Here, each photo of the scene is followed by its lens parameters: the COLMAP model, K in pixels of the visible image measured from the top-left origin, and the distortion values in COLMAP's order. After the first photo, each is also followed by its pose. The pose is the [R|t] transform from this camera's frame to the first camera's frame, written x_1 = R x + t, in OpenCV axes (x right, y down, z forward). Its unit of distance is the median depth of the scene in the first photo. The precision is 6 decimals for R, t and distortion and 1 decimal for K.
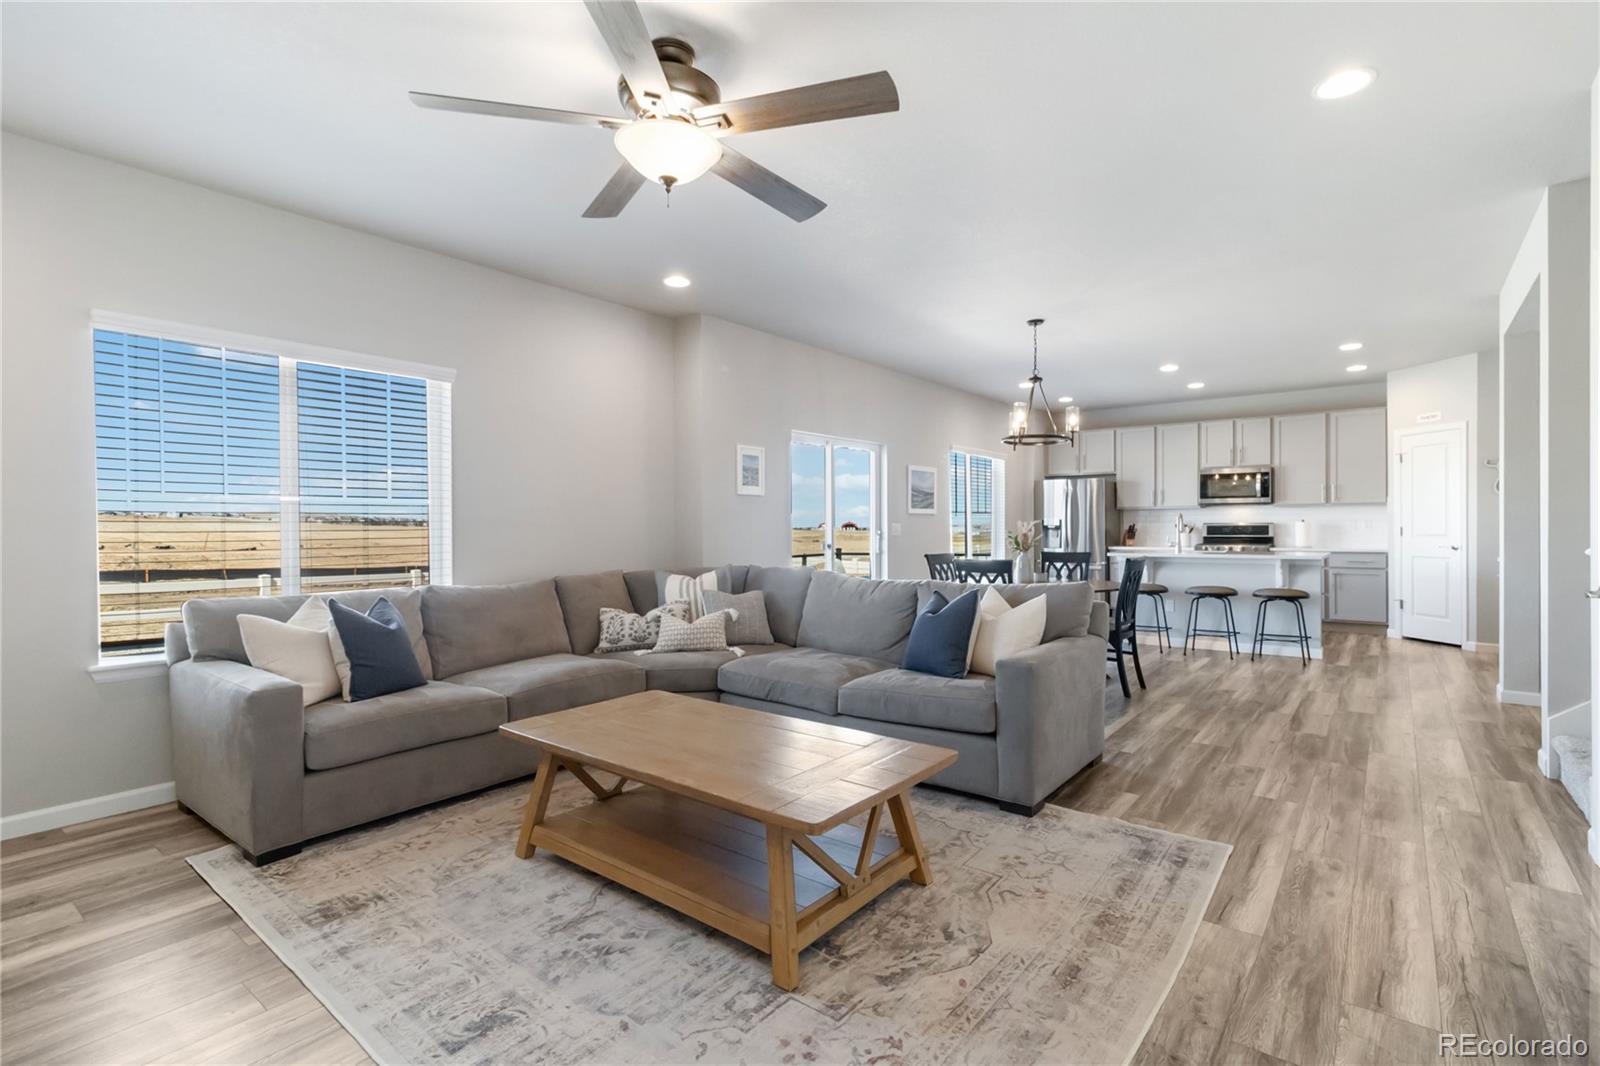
lens RADIAL K [[744.2, 0, 790.7], [0, 744.2, 523.4], [0, 0, 1]] dist [0.001529, -0.001099]
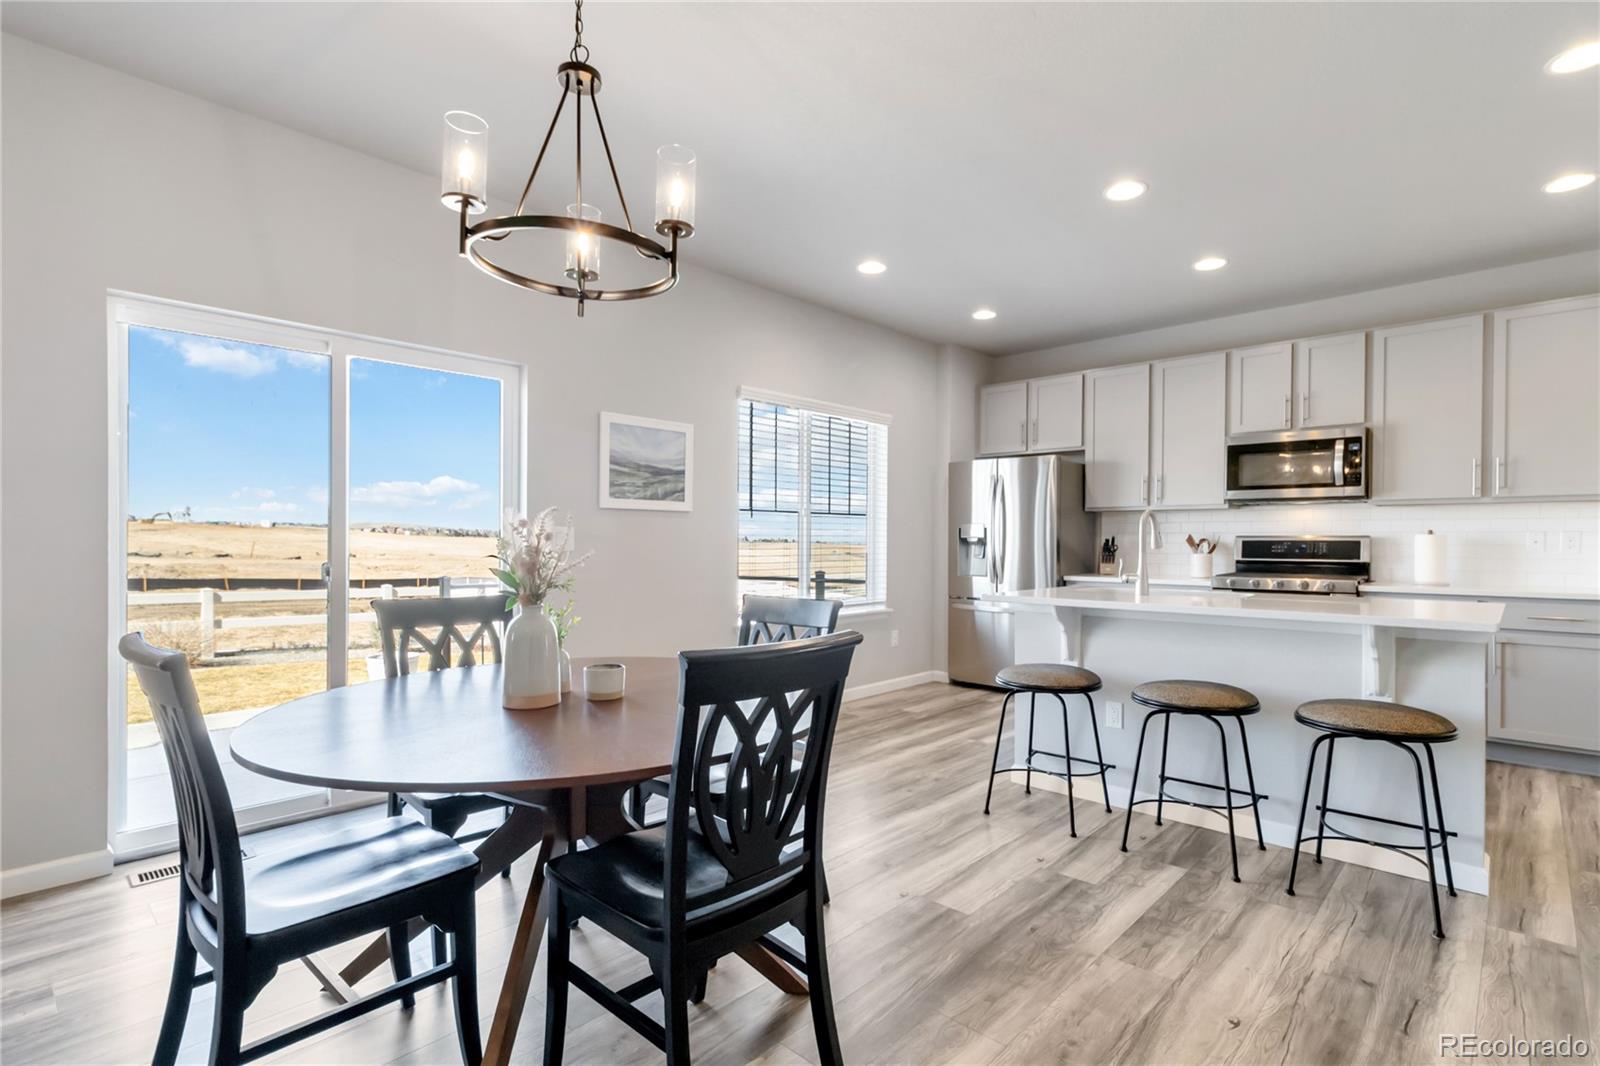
lens RADIAL K [[744.2, 0, 806.4], [0, 744.2, 543.3], [0, 0, 1]] dist [0.001529, -0.001099]
pose [[0.996235, 0.011847, -0.085876, 0.300832], [-0.011377, 0.999917, 0.005964, 0.005620], [0.085939, -0.004964, 0.996288, 0.447150]]
